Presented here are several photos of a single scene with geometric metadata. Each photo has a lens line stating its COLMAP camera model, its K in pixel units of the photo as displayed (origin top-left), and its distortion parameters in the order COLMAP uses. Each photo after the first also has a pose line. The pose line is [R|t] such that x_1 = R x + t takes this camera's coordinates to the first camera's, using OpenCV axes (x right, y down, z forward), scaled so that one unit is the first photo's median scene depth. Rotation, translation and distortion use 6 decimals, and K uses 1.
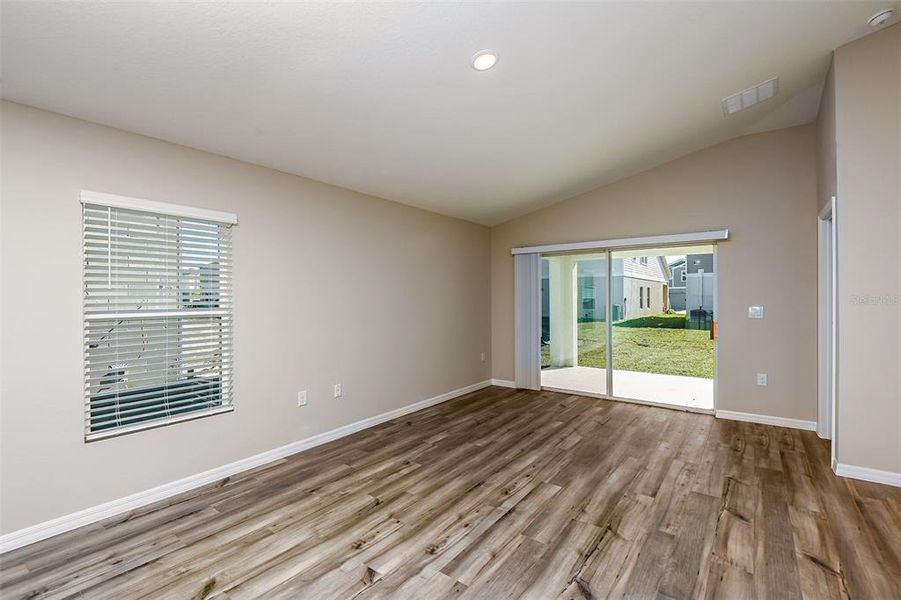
lens RADIAL K [[405.6, 0, 450.5], [0, 405.6, 300.0], [0, 0, 1]] dist [-0.001732, -0.000142]
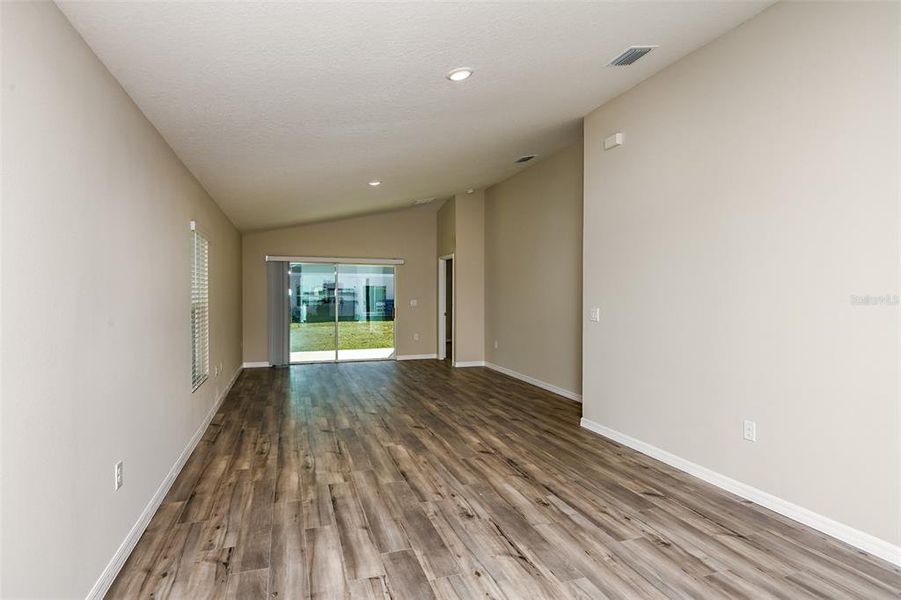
lens RADIAL K [[436.5, 0, 466.3], [0, 436.5, 296.4], [0, 0, 1]] dist [0.000240, -0.000779]
pose [[0.531784, 0.007661, 0.846846, -1.356597], [0.005331, 0.999909, -0.012393, 0.038743], [-0.846864, 0.011105, 0.531694, -0.501353]]
